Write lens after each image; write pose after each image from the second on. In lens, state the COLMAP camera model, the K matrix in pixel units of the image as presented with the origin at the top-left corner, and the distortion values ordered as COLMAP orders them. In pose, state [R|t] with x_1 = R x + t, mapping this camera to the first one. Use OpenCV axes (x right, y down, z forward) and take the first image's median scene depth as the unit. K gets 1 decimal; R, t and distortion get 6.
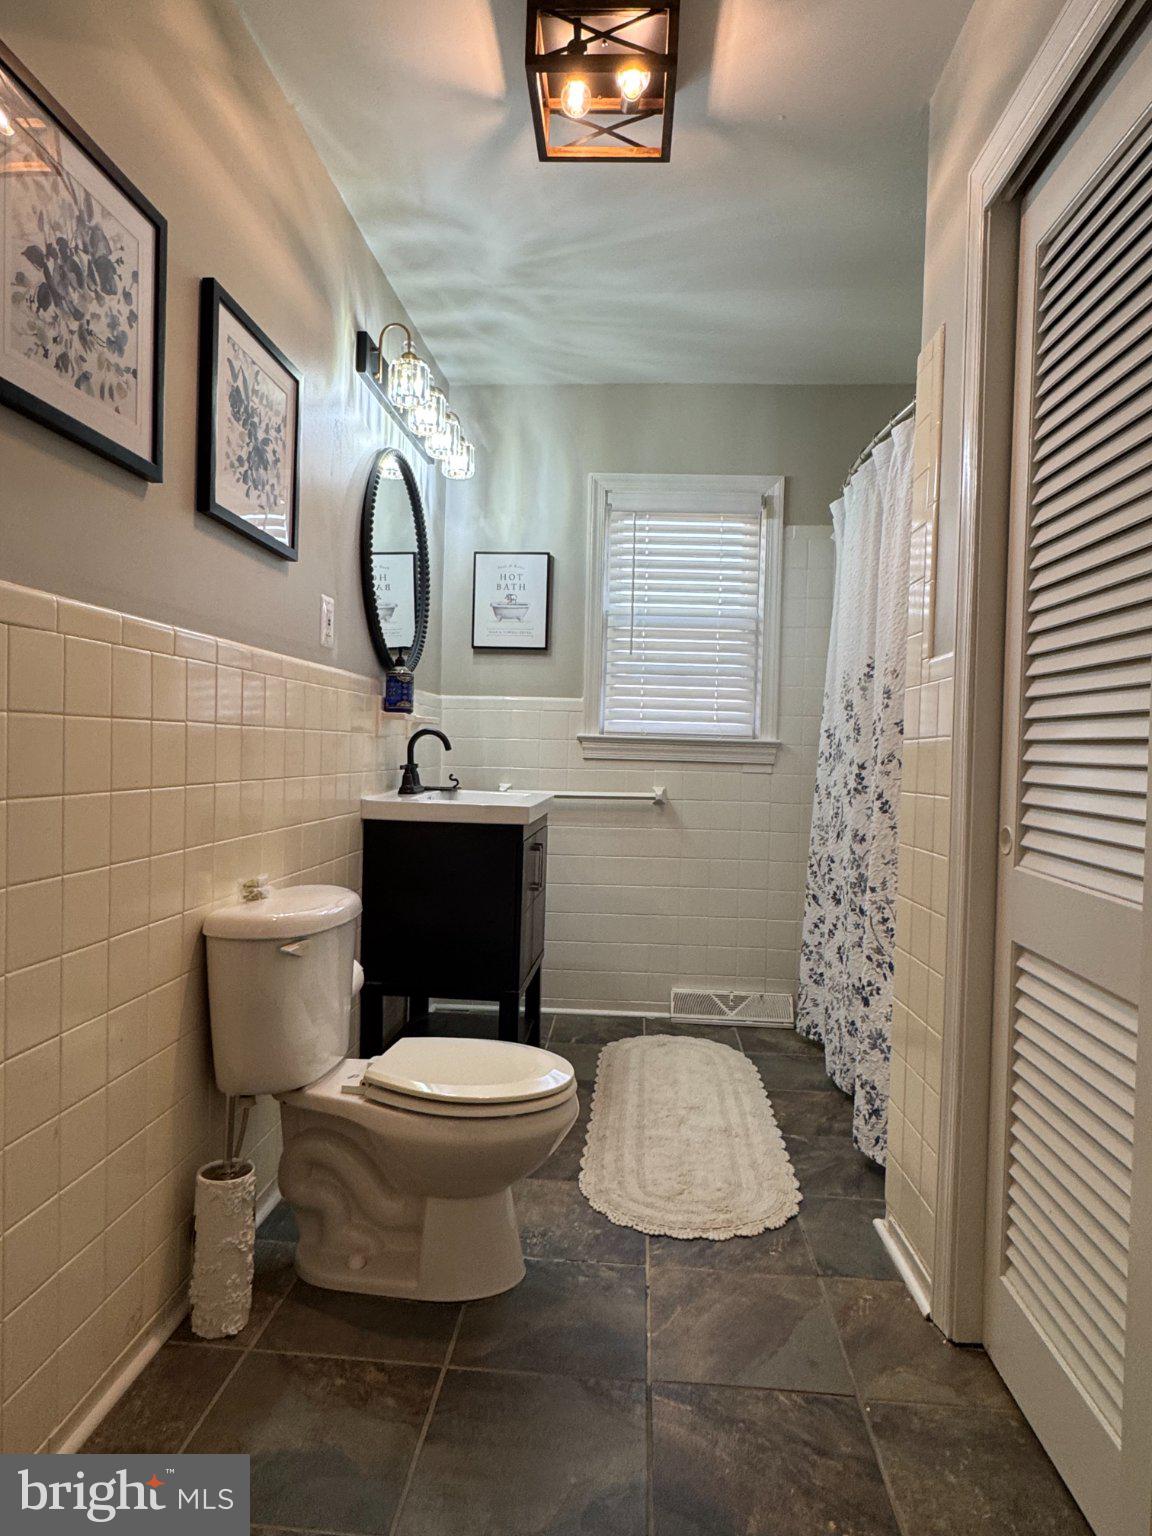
lens RADIAL K [[914.3, 0, 576.0], [0, 914.3, 768.0], [0, 0, 1]] dist [0.000144, 0.002180]
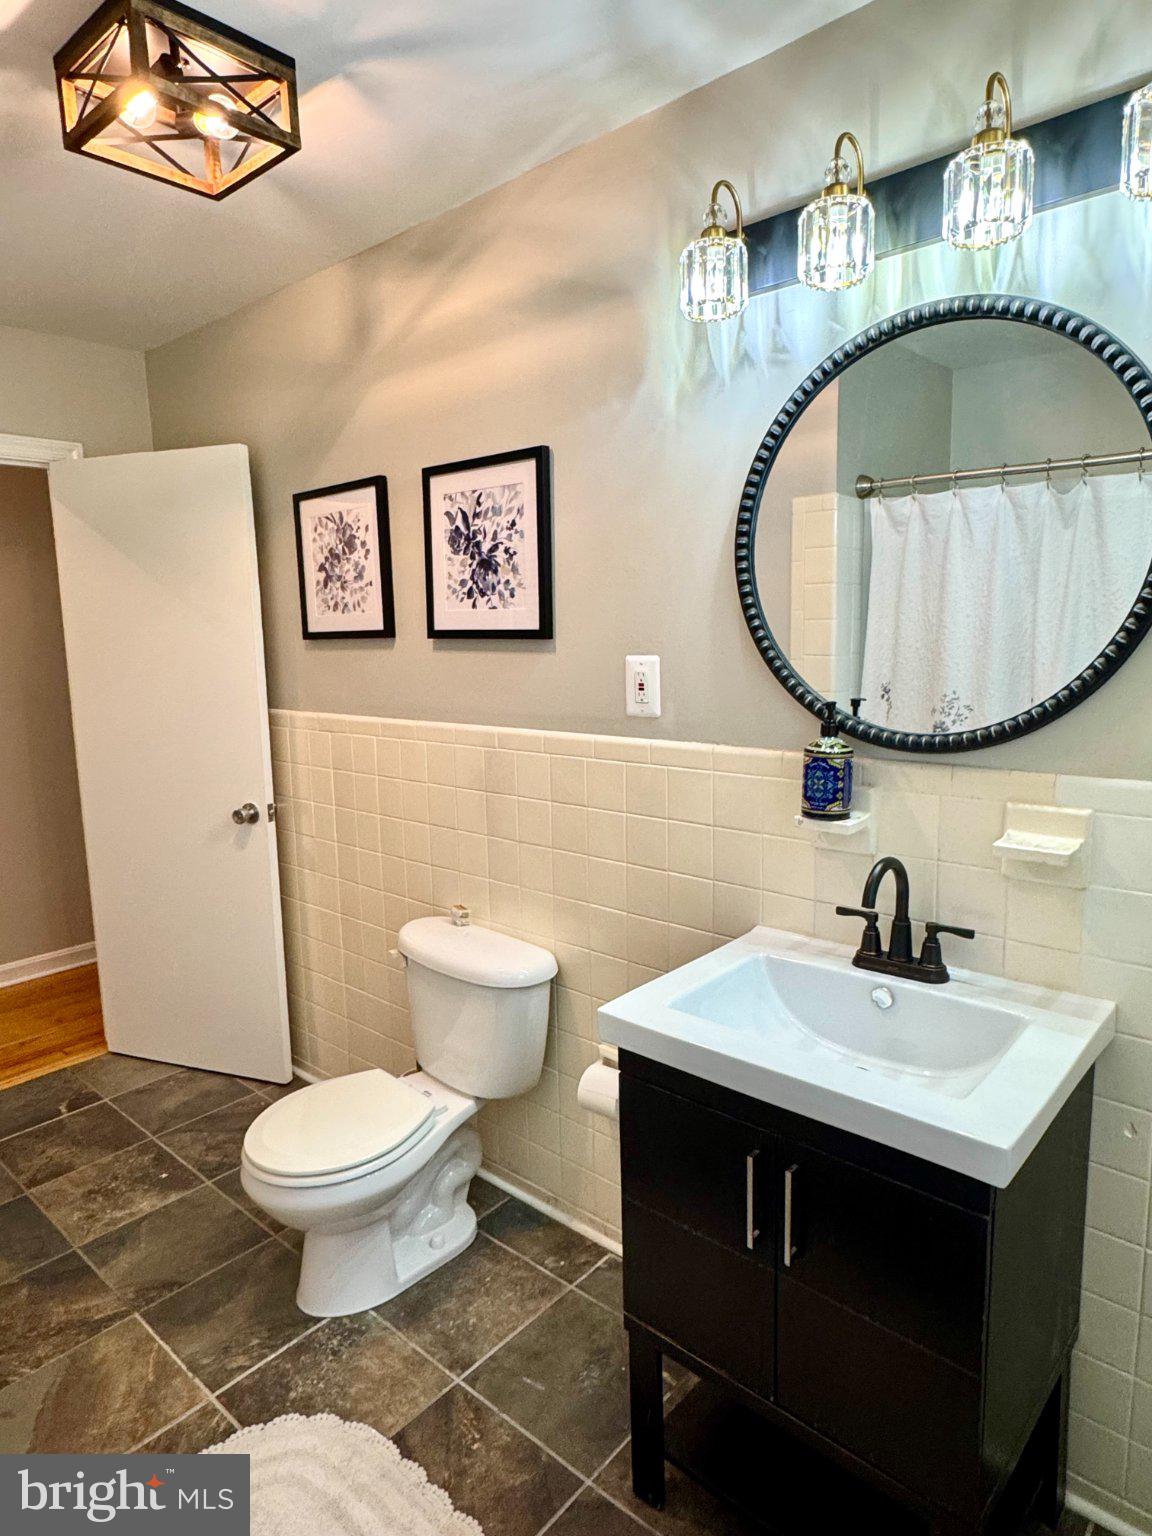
lens RADIAL K [[914.3, 0, 576.0], [0, 914.3, 768.0], [0, 0, 1]] dist [0.000144, 0.002180]
pose [[-0.604671, 0.114982, -0.788132, 0.636548], [-0.007028, 0.988716, 0.149637, -0.316205], [0.796444, 0.096020, -0.597040, 2.176572]]
